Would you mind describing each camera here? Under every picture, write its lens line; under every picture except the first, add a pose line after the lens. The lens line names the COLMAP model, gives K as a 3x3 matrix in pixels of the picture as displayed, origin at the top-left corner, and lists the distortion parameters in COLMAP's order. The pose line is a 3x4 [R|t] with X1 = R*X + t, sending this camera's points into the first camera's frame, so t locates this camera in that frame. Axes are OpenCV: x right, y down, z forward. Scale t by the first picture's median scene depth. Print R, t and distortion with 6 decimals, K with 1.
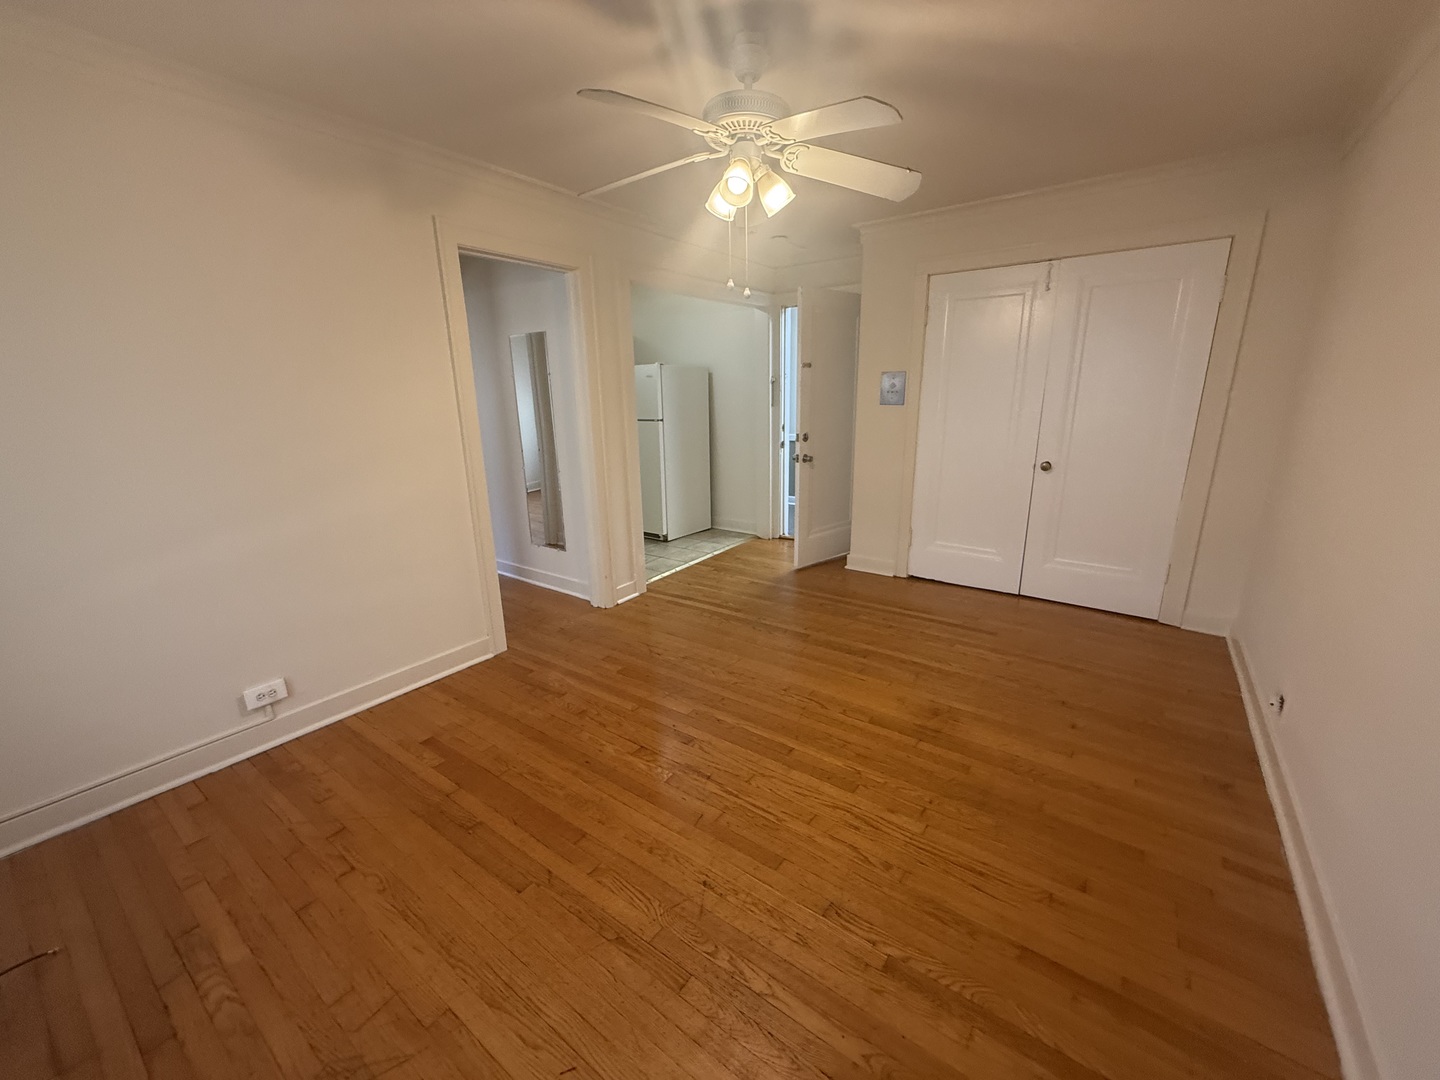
lens RADIAL K [[573.3, 0, 719.4], [0, 573.3, 540.1], [0, 0, 1]] dist [0.002292, 0.000097]
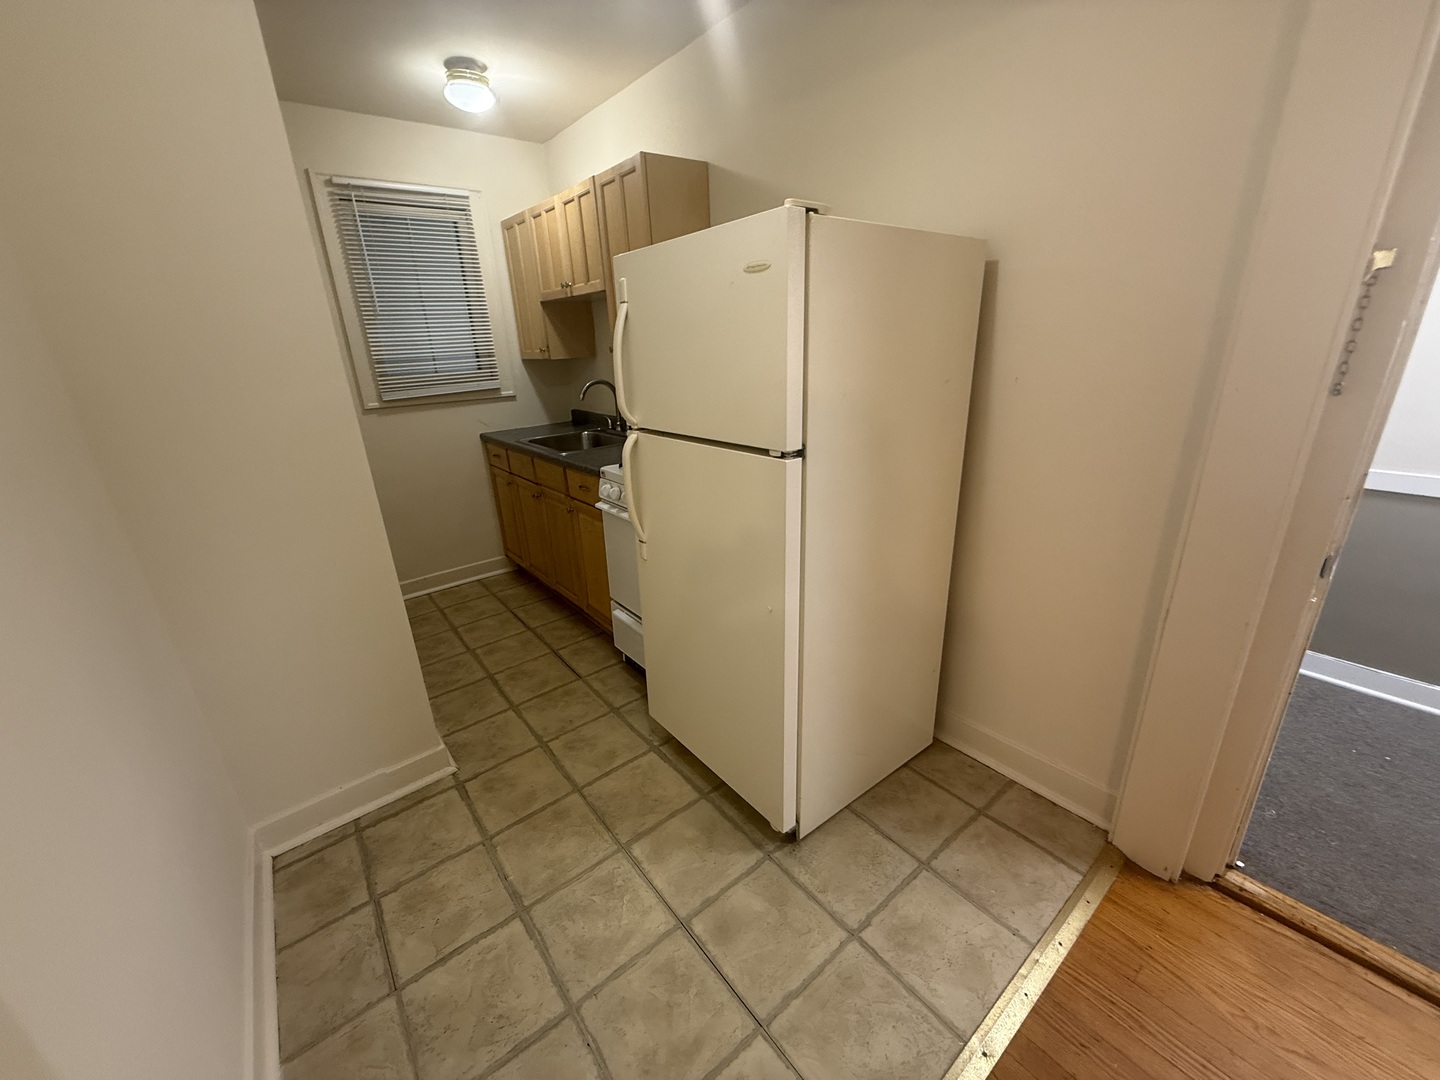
lens RADIAL K [[573.3, 0, 715.5], [0, 573.3, 538.6], [0, 0, 1]] dist [0.002292, 0.000097]
pose [[0.963520, 0.068688, -0.258673, -0.065200], [-0.047683, 0.995099, 0.086626, -0.183346], [0.263355, -0.071132, 0.962073, 0.713391]]
